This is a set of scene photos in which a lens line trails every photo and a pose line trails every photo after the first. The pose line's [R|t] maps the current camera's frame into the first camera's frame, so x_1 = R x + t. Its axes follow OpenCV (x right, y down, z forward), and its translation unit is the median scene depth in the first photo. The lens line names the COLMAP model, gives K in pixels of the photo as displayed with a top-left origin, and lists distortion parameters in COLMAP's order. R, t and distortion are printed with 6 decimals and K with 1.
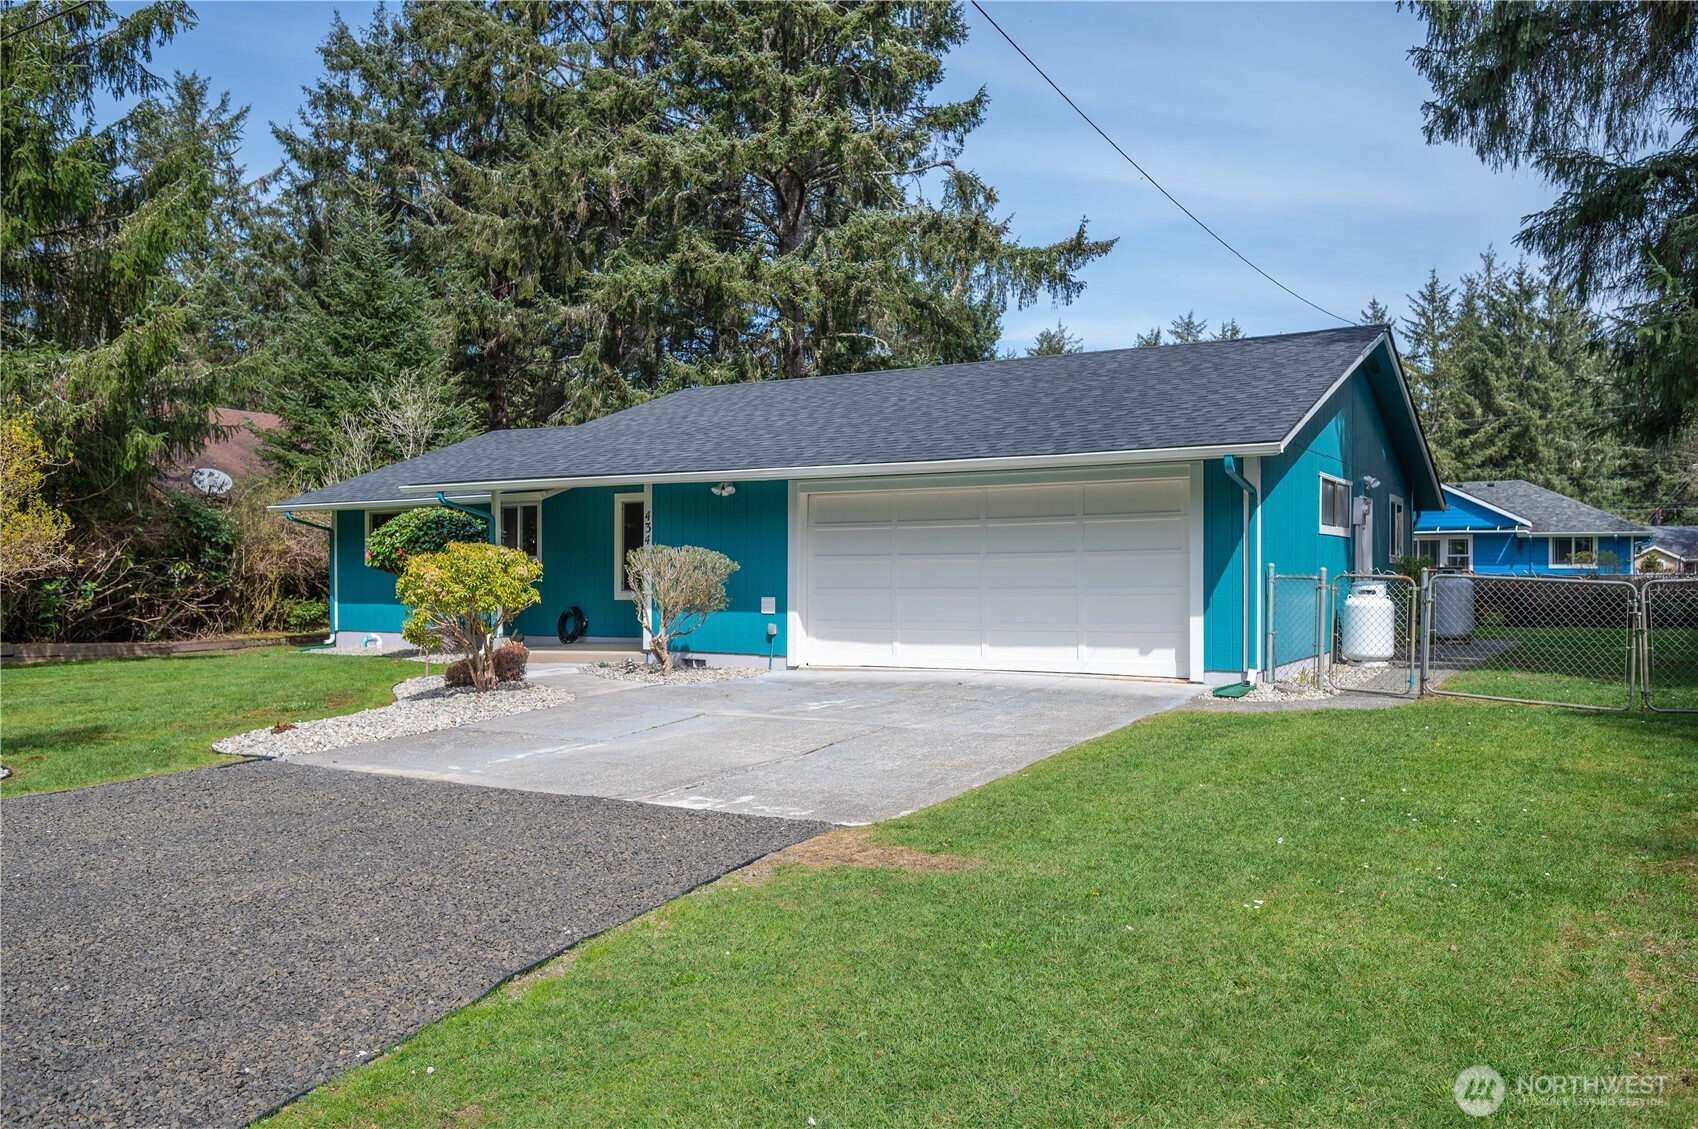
lens RADIAL K [[1306.4, 0, 850.2], [0, 1306.4, 566.6], [0, 0, 1]] dist [-0.001878, -0.005410]
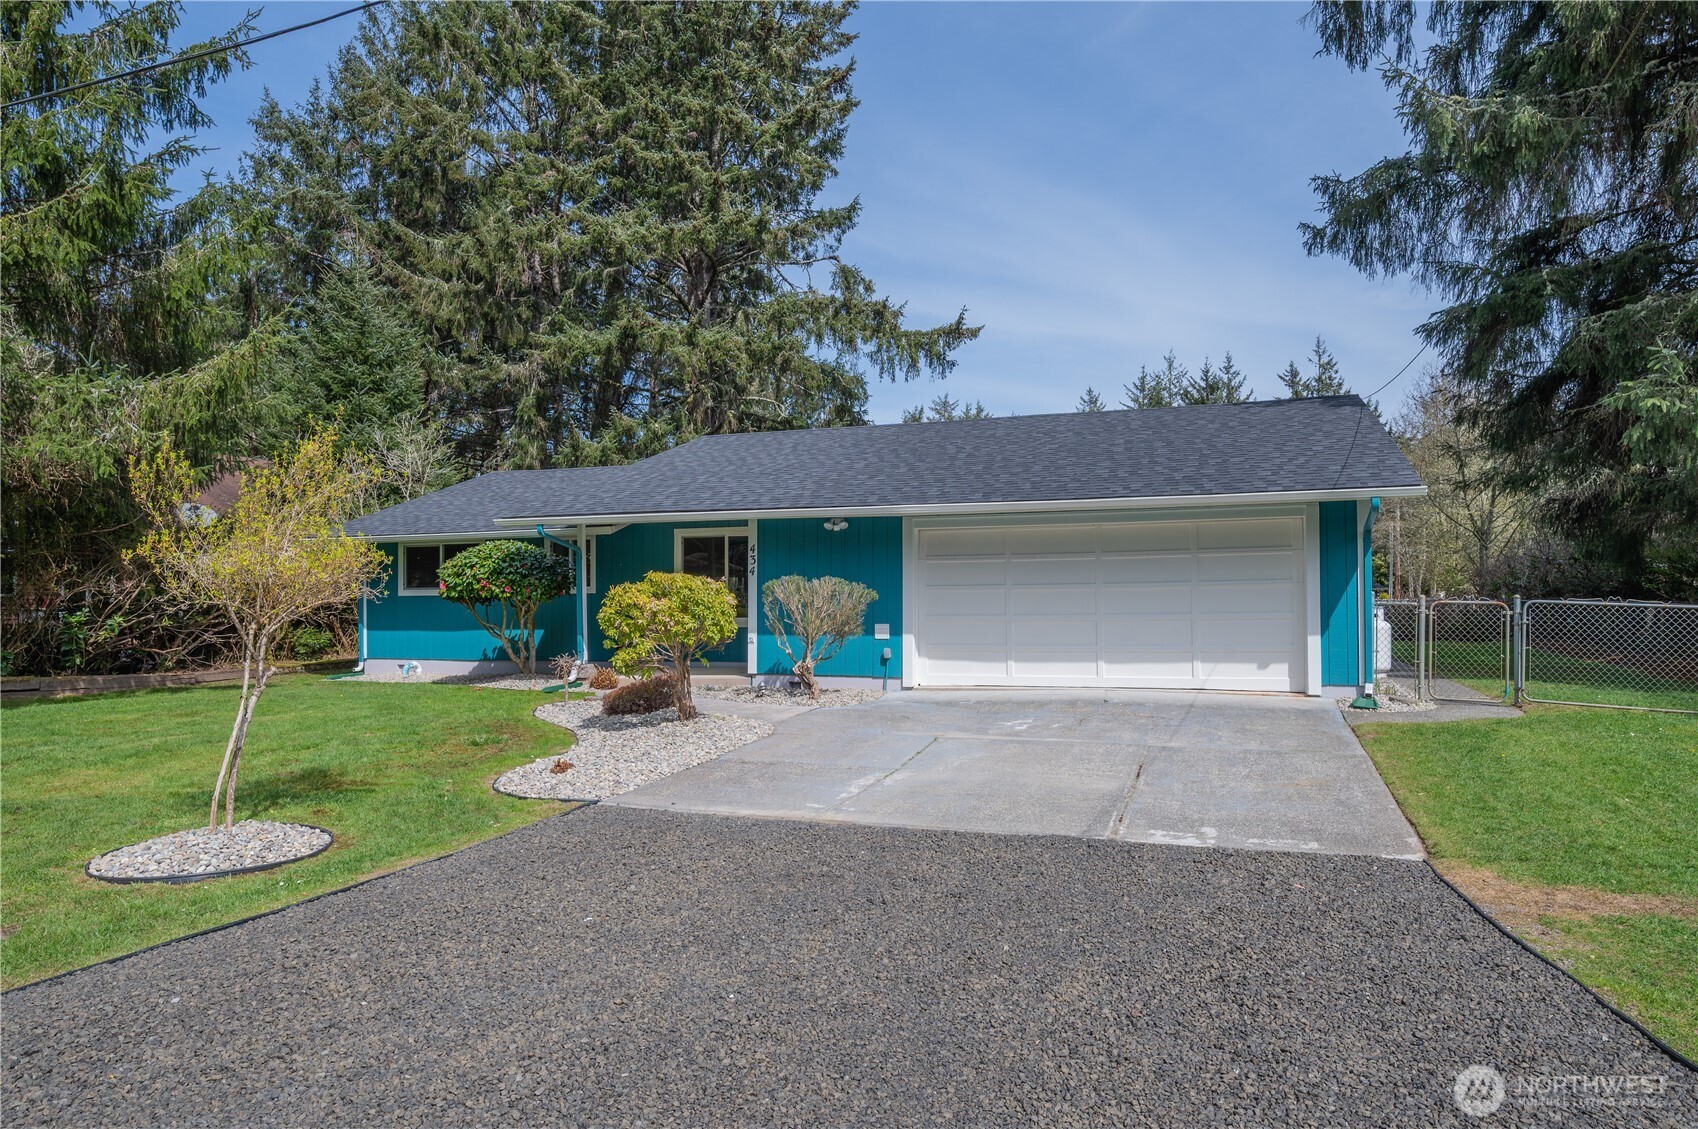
lens RADIAL K [[1062.7, 0, 851.0], [0, 1062.7, 576.5], [0, 0, 1]] dist [-0.004891, -0.000581]
pose [[0.980906, 0.000616, 0.194481, -0.119546], [0.002983, 0.999830, -0.018214, 0.000008], [-0.194459, 0.018446, 0.980737, 0.061822]]
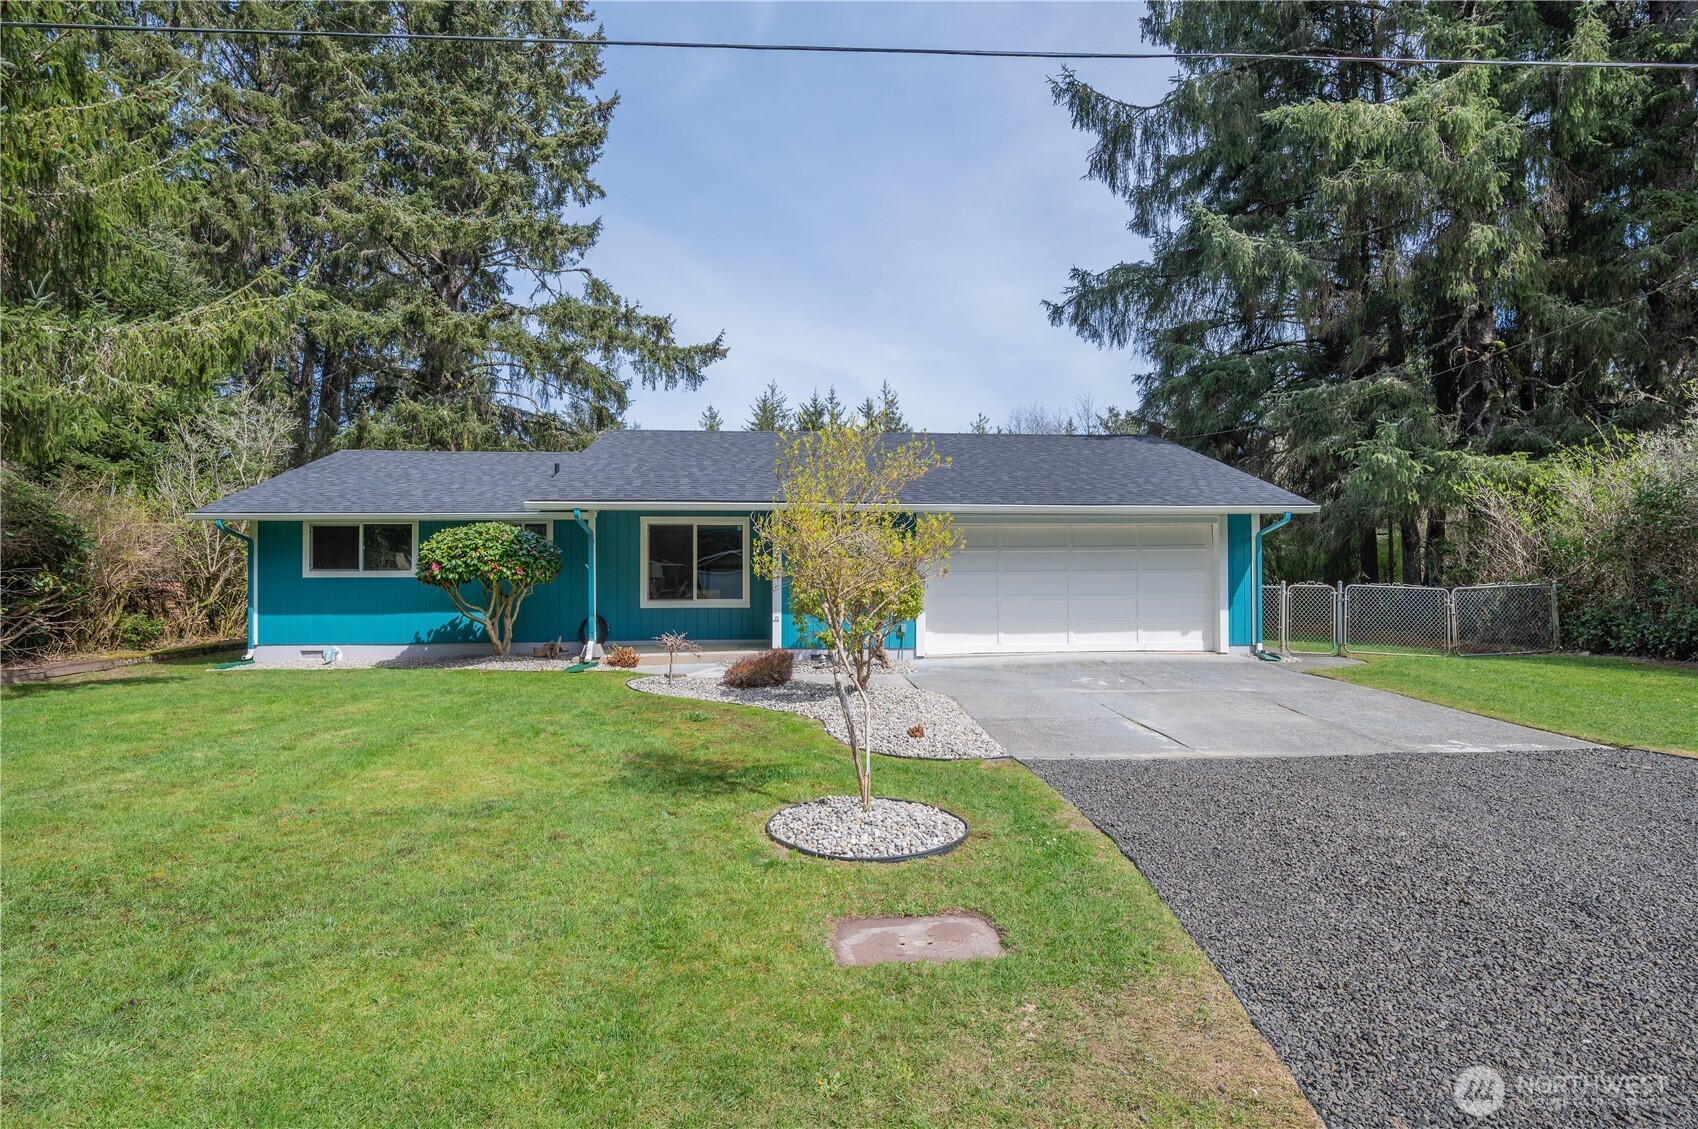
lens RADIAL K [[922.0, 0, 844.2], [0, 922.0, 562.3], [0, 0, 1]] dist [-0.003397, -0.000401]
pose [[0.817708, 0.013776, 0.575468, -0.288753], [-0.001398, 0.999758, -0.021946, 0.001372], [-0.575632, 0.017141, 0.817529, 0.131446]]
